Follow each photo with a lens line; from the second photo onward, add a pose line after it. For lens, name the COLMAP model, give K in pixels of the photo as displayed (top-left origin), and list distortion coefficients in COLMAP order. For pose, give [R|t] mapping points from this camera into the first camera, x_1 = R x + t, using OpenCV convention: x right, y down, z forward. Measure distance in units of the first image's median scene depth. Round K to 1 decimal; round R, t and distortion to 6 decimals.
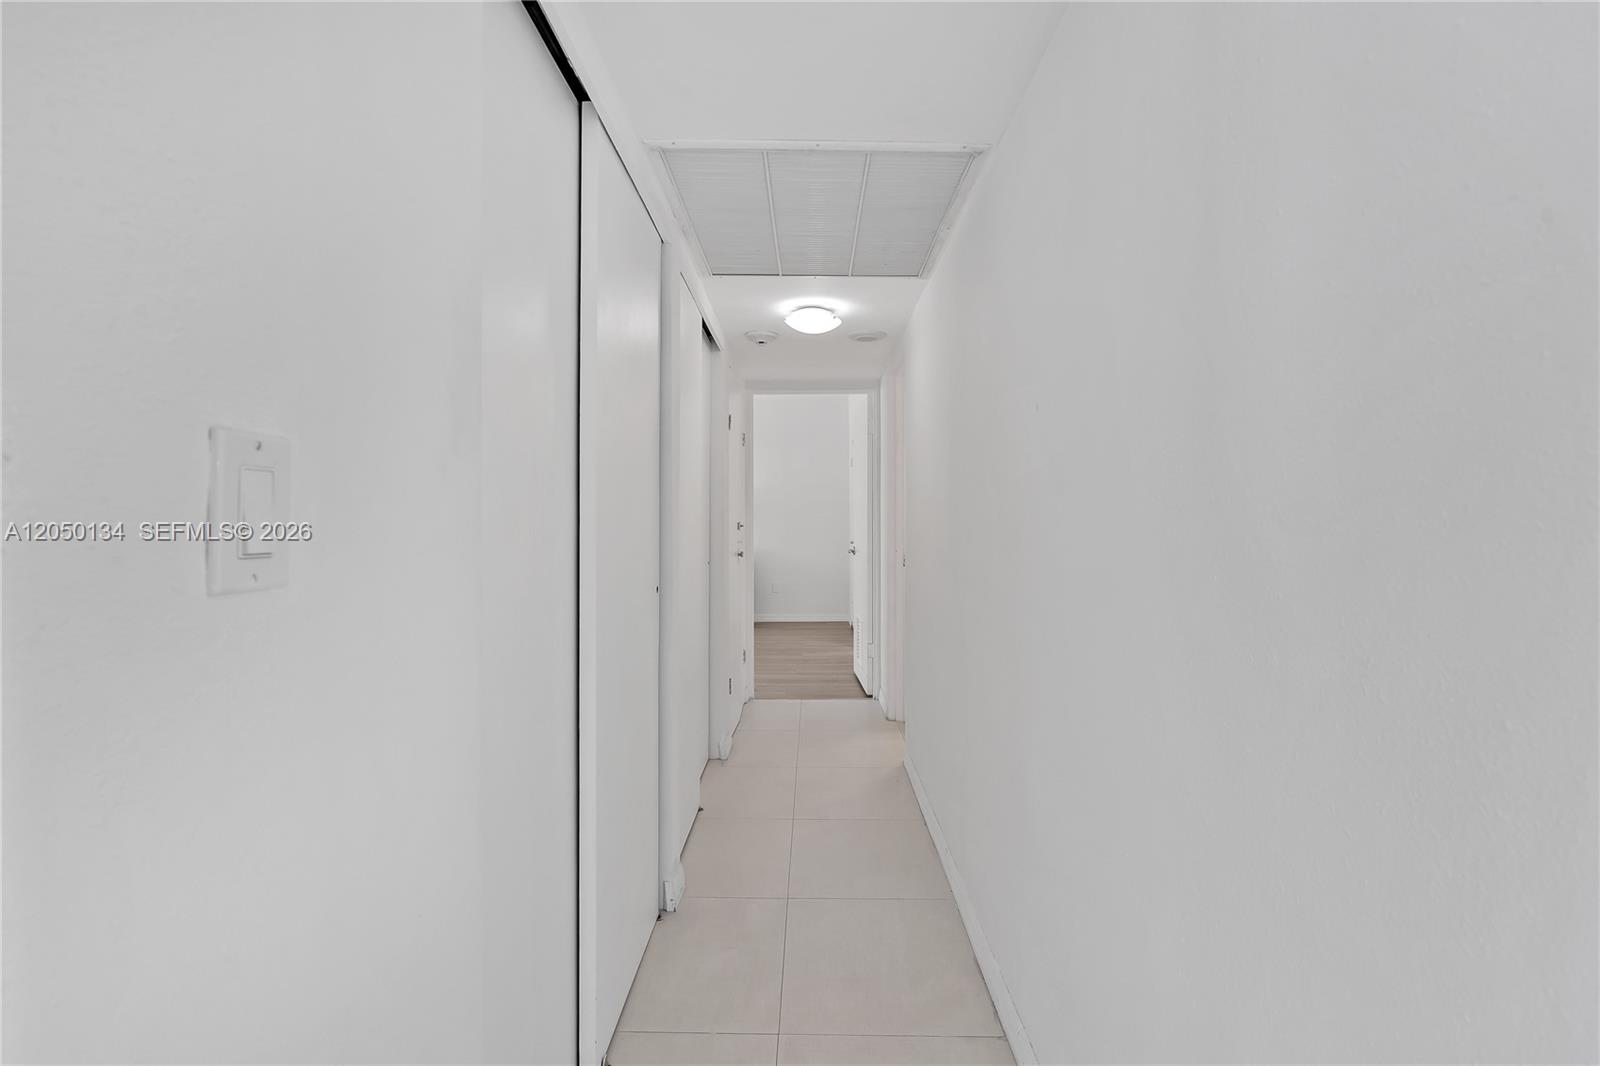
lens RADIAL K [[739.2, 0, 800.0], [0, 739.2, 533.0], [0, 0, 1]] dist [-0.001818, -0.000295]
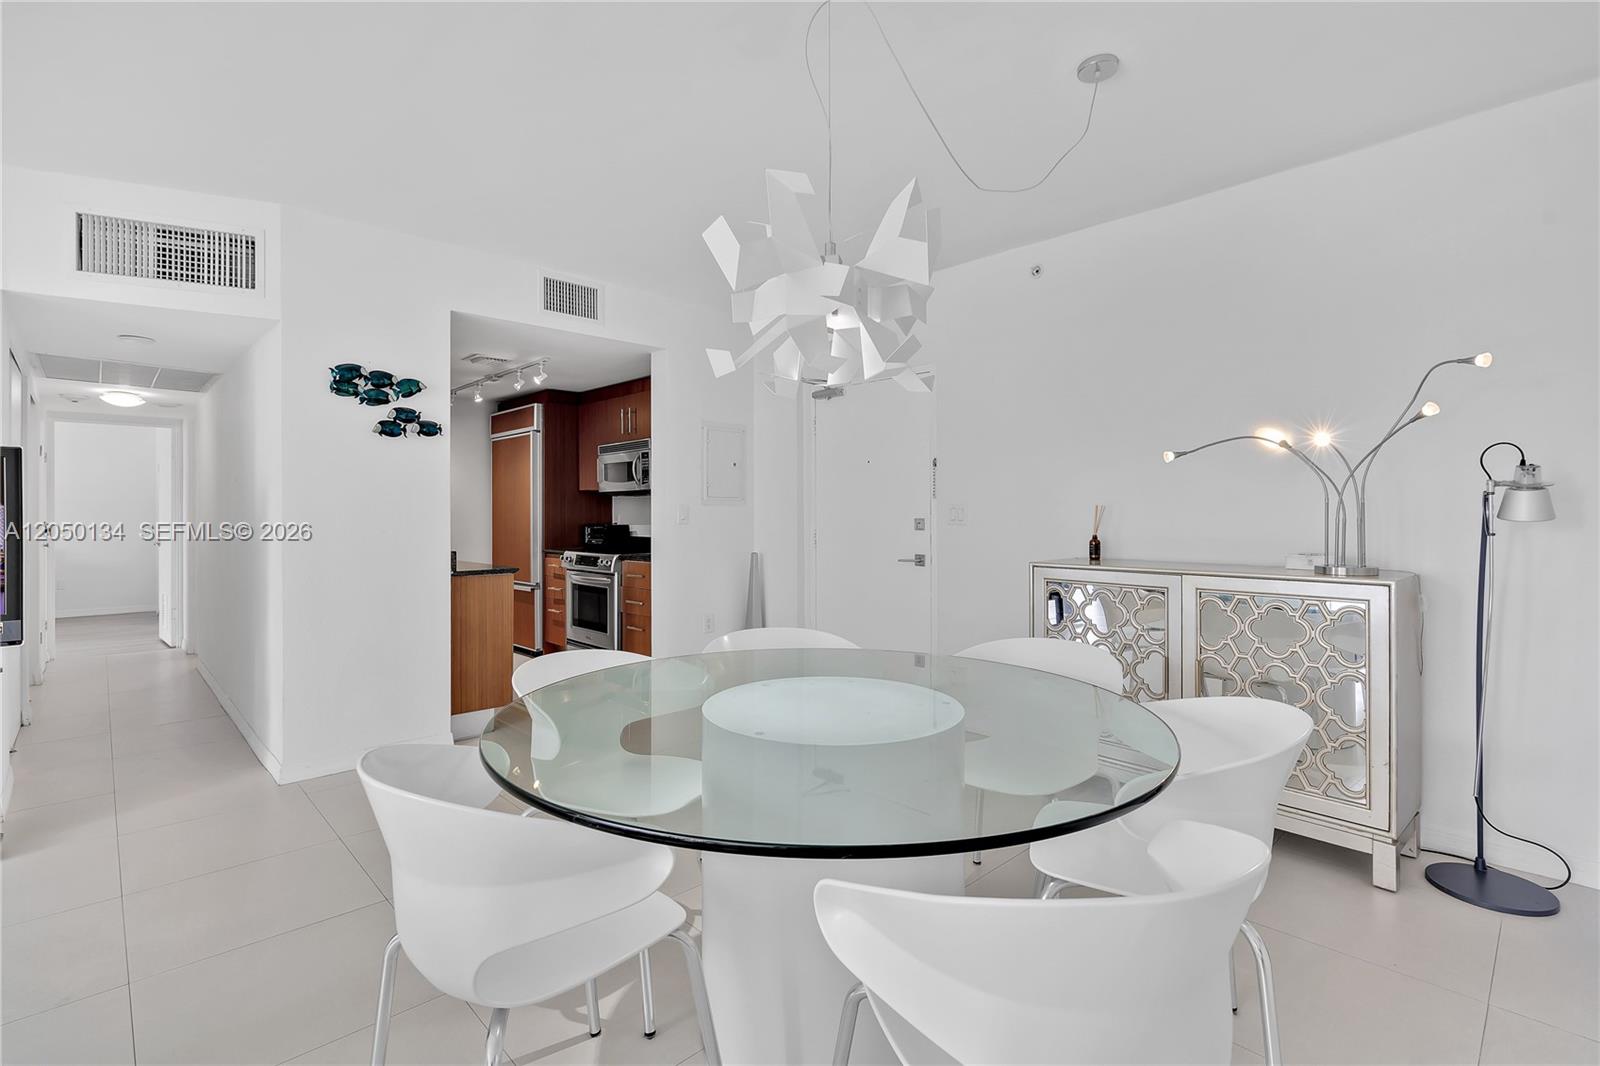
lens RADIAL K [[739.2, 0, 800.0], [0, 739.2, 533.0], [0, 0, 1]] dist [-0.001818, -0.000295]
pose [[0.714179, -0.002800, 0.699958, -0.039324], [0.003955, 0.999992, -0.000035, 0.012800], [-0.699952, 0.002793, 0.714184, -0.887940]]
